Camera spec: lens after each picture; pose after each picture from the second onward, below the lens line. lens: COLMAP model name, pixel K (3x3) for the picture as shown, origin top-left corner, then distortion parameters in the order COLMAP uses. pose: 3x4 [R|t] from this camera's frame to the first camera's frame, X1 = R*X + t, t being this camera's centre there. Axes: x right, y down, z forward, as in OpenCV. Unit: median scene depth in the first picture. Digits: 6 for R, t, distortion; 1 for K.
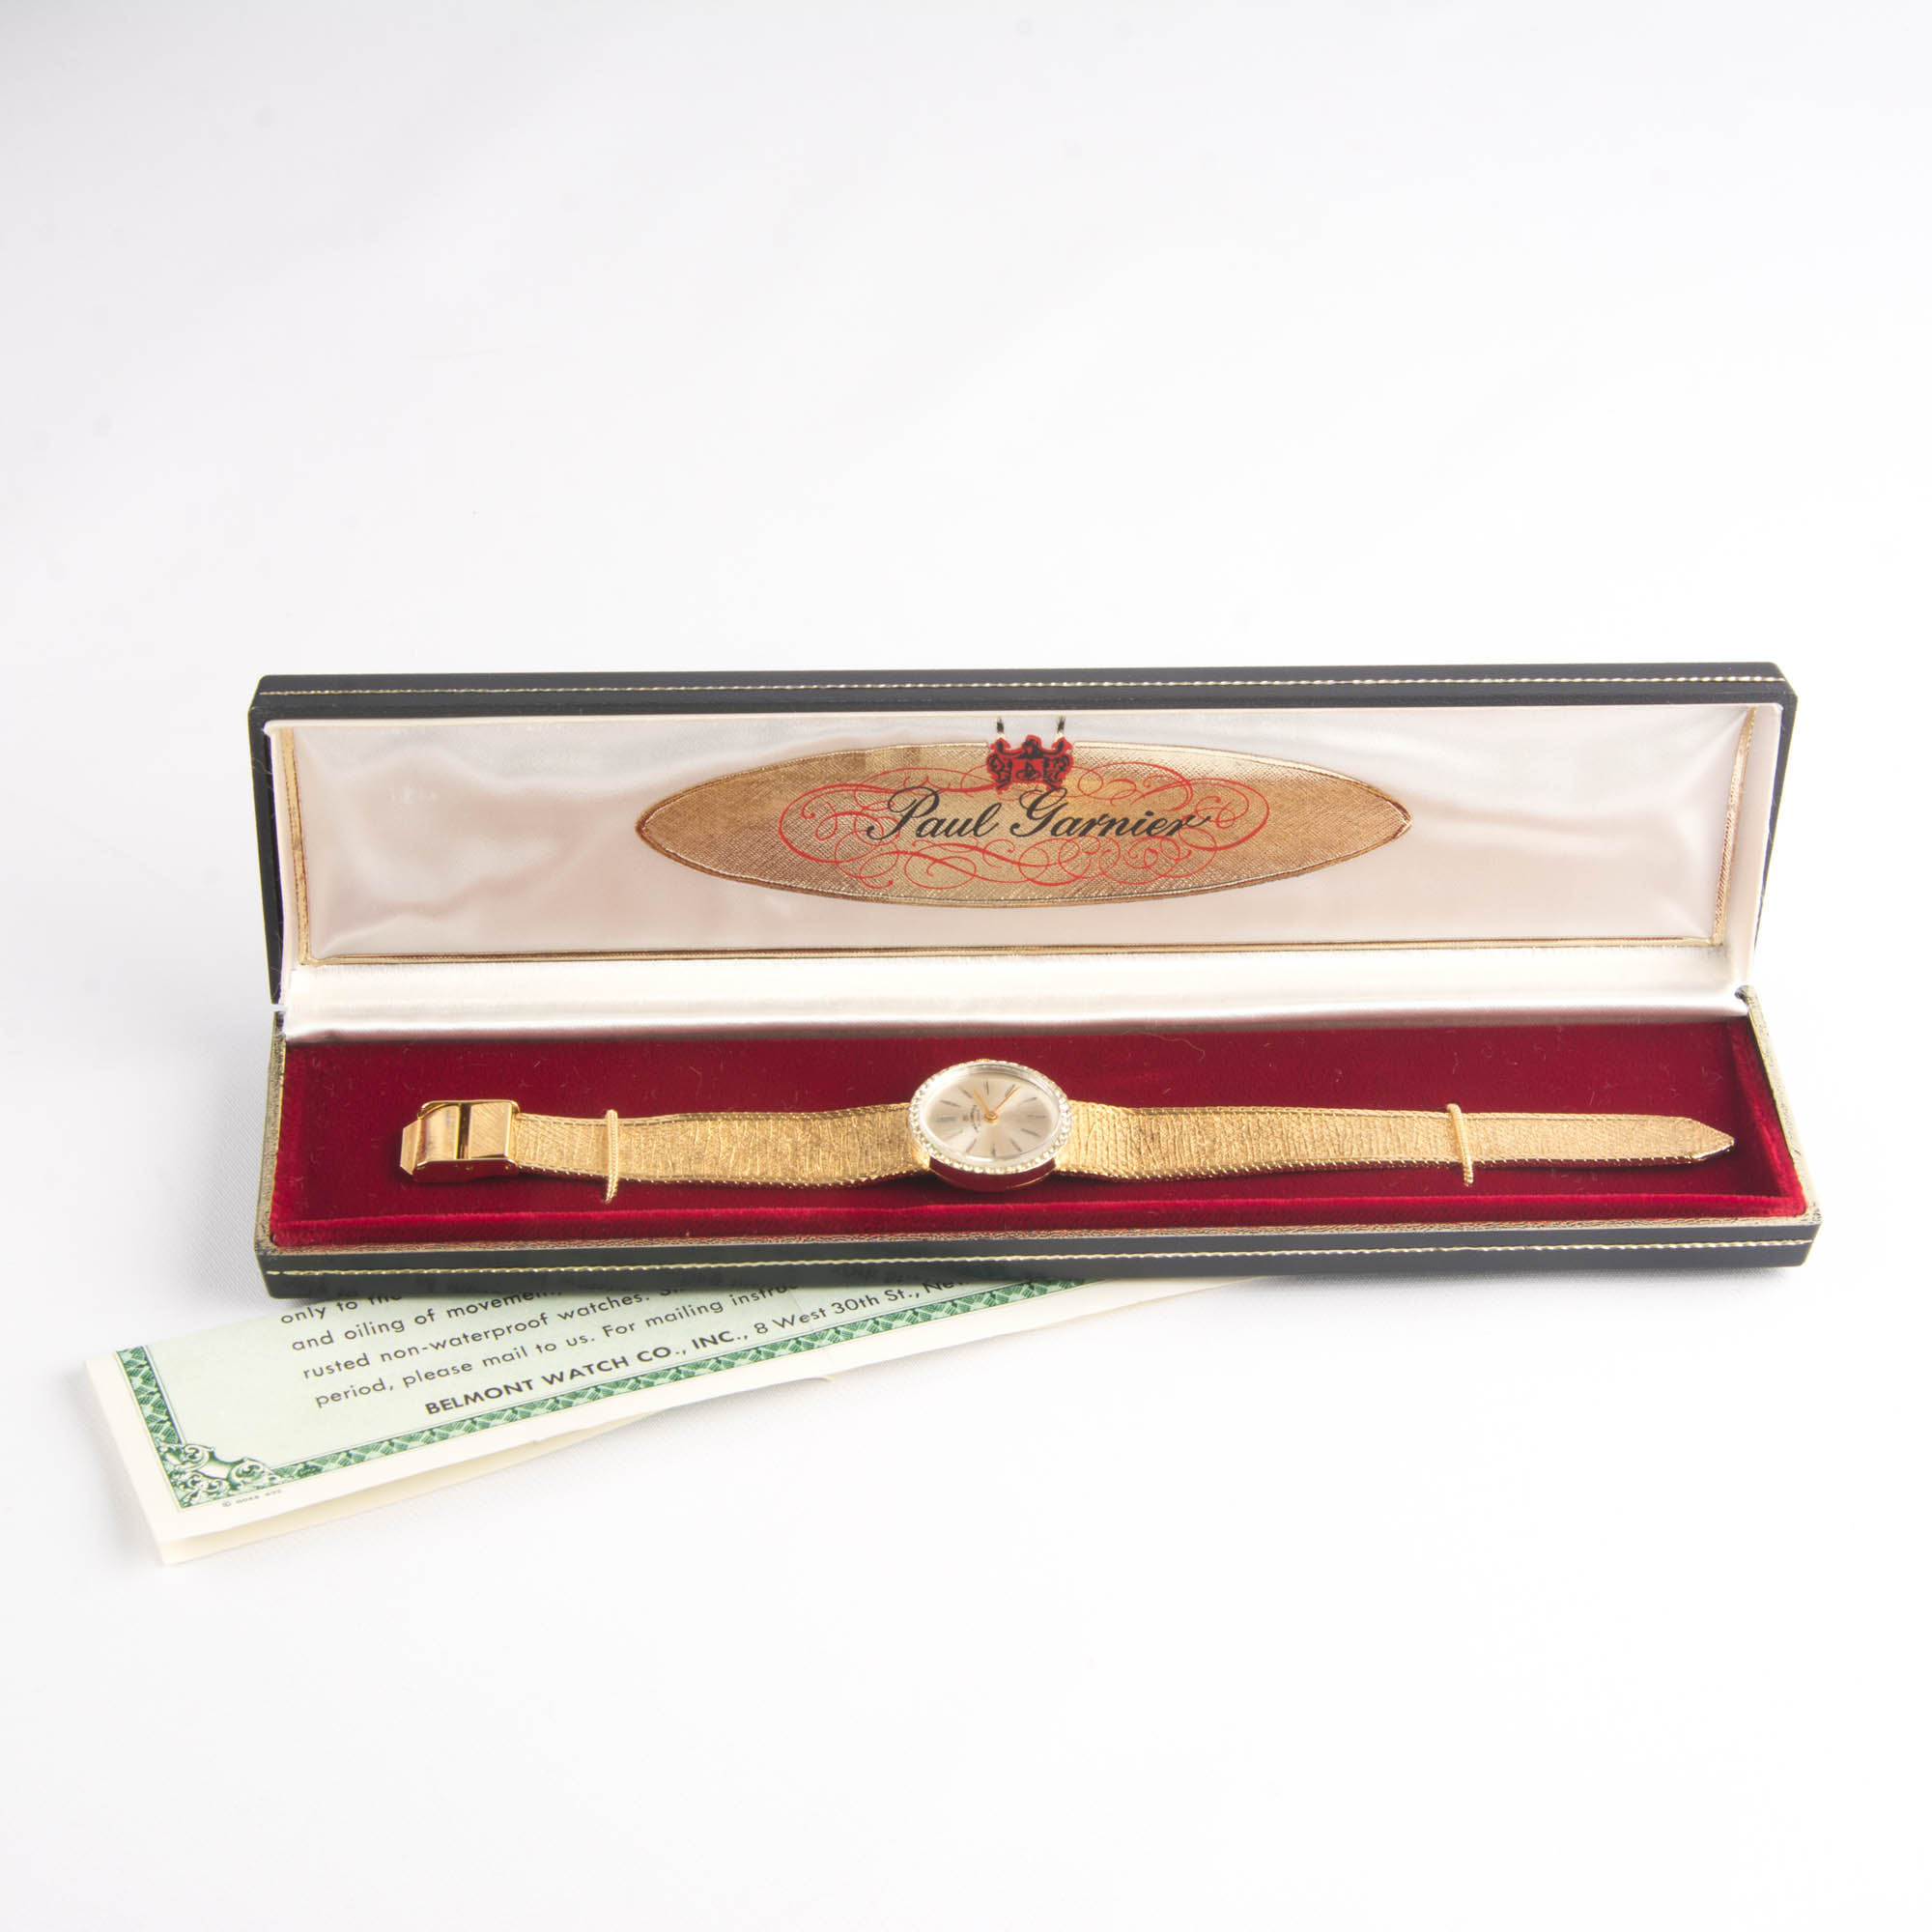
lens RADIAL K [[5521.1, 0, 964.0], [0, 5521.1, 965.7], [0, 0, 1]] dist [-0.117996, 0.000000]
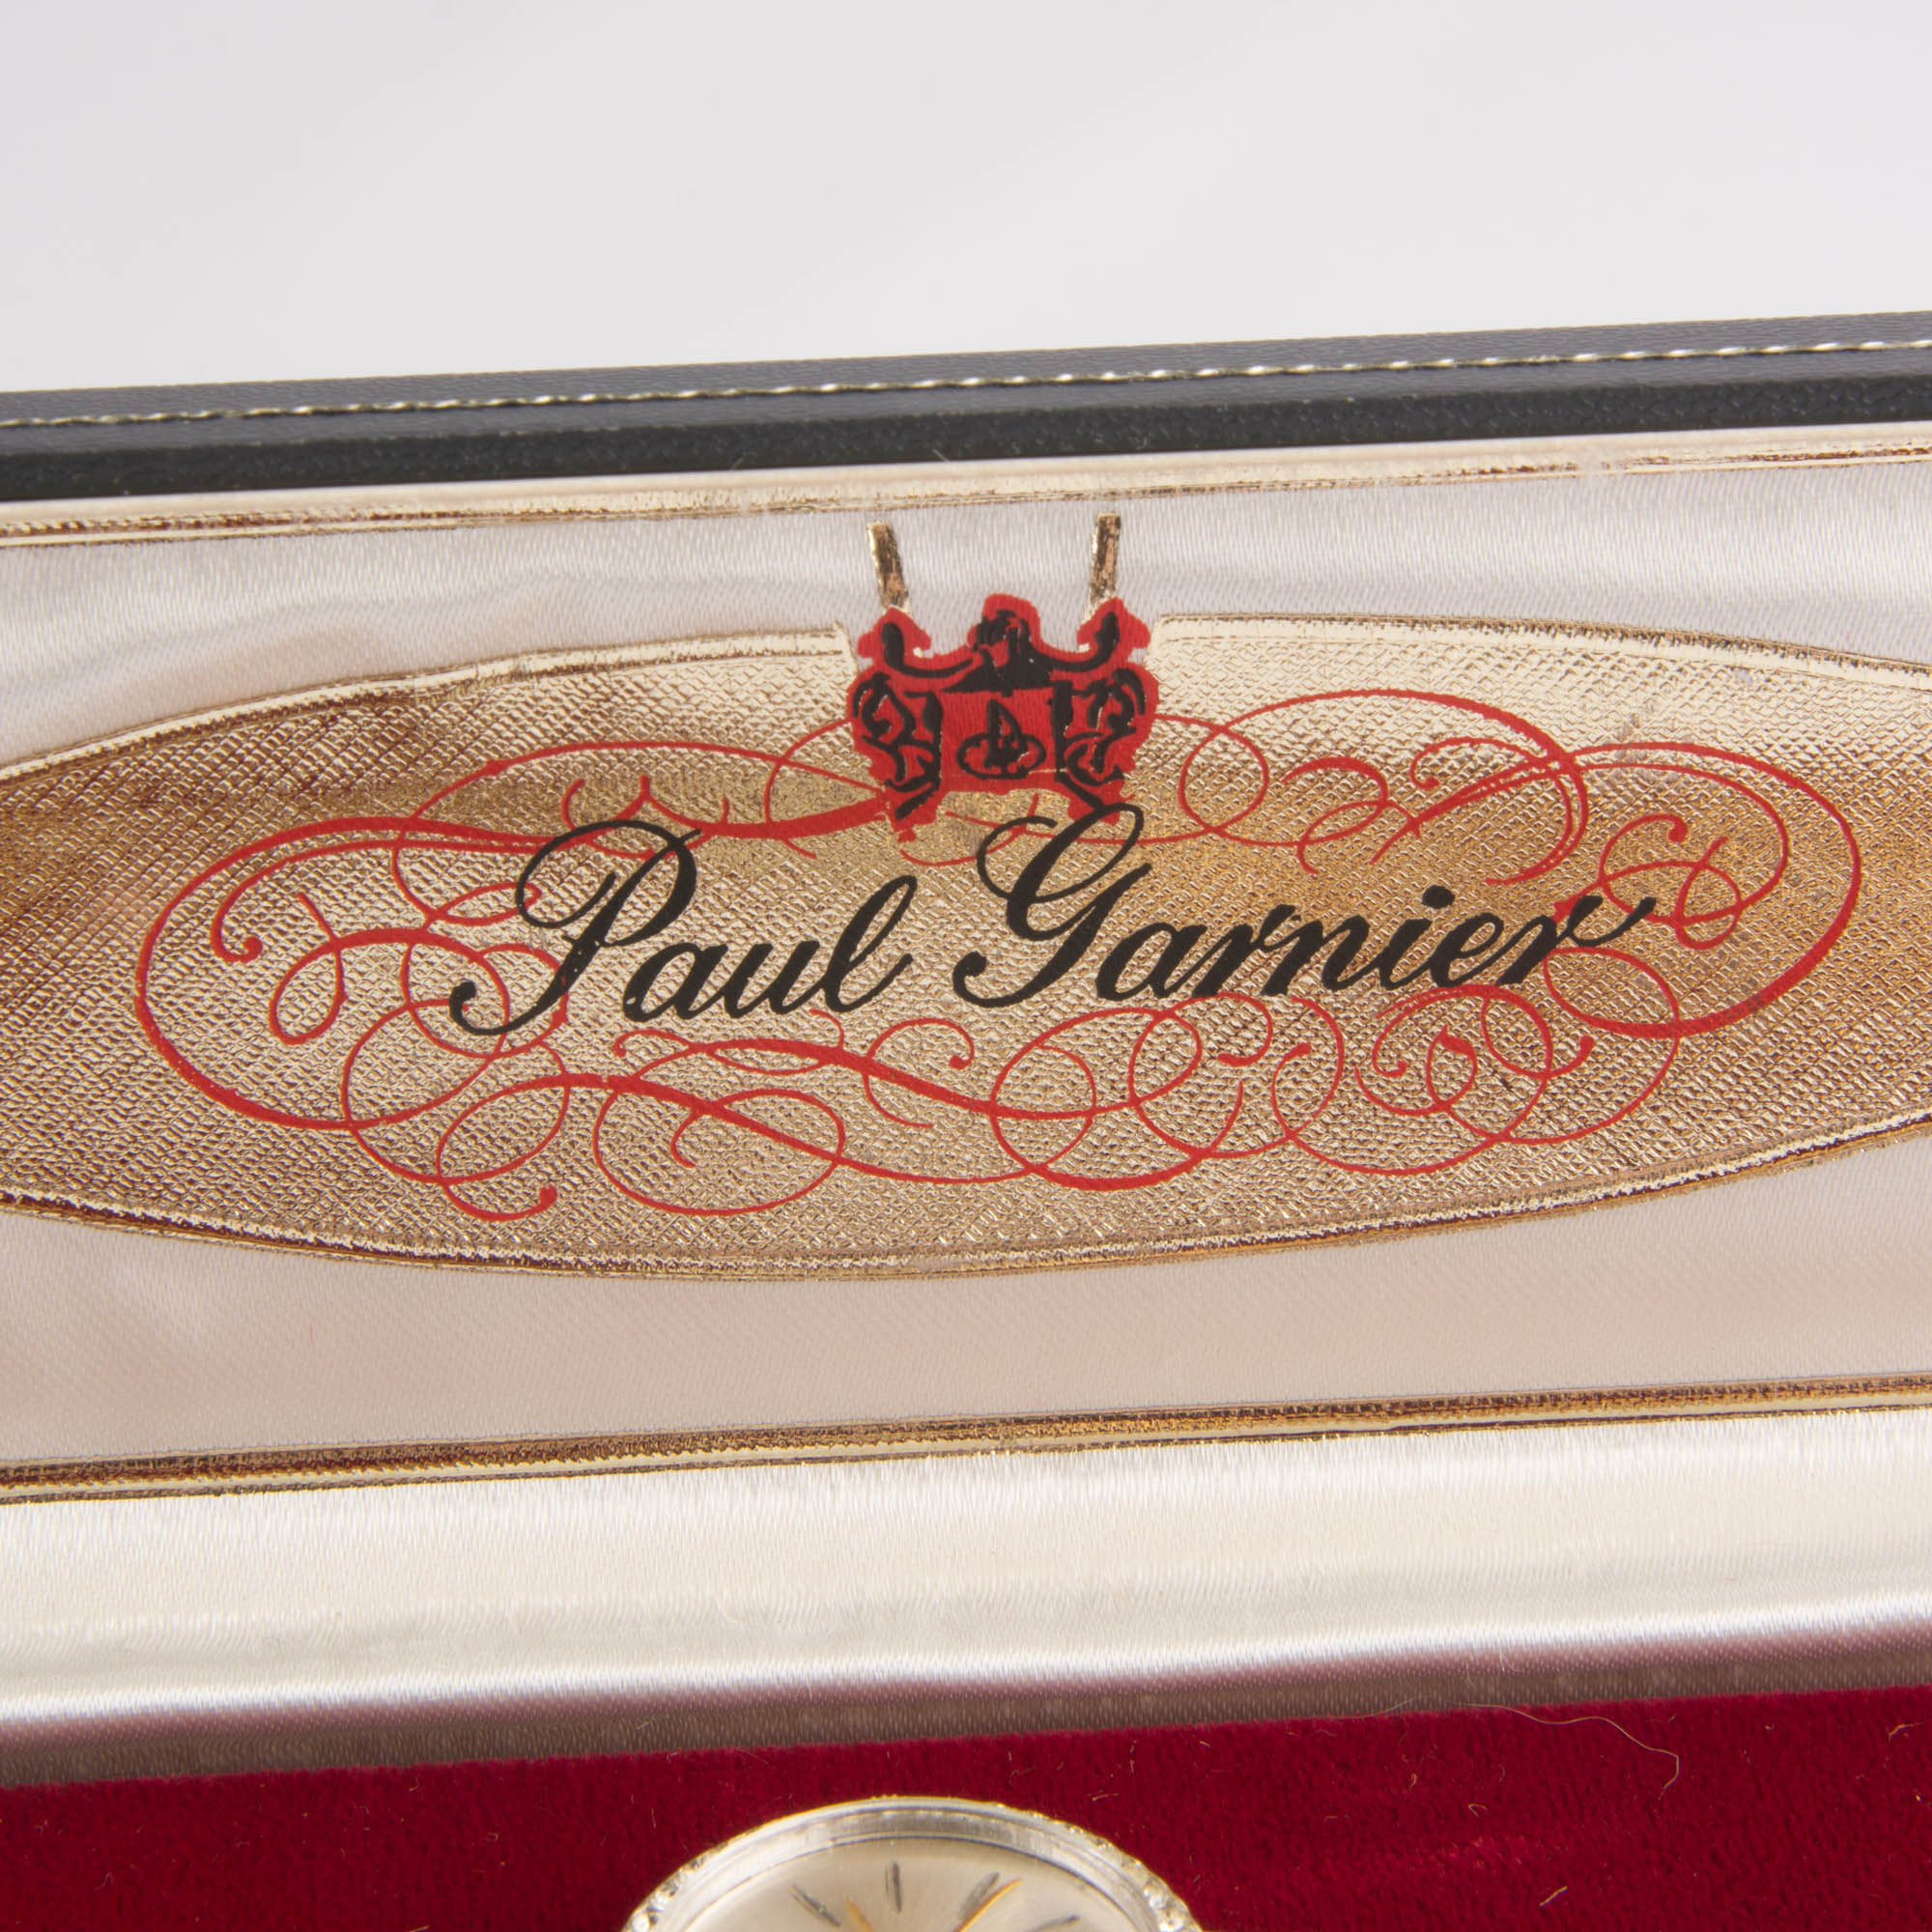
lens RADIAL K [[5857.3, 0, 977.6], [0, 5857.3, 962.8], [0, 0, 1]] dist [0.084761, 0.000000]
pose [[0.998398, -0.044924, -0.034386, 0.020135], [0.035612, 0.971334, -0.235037, 0.045831], [0.043960, 0.233436, 0.971378, 0.706413]]
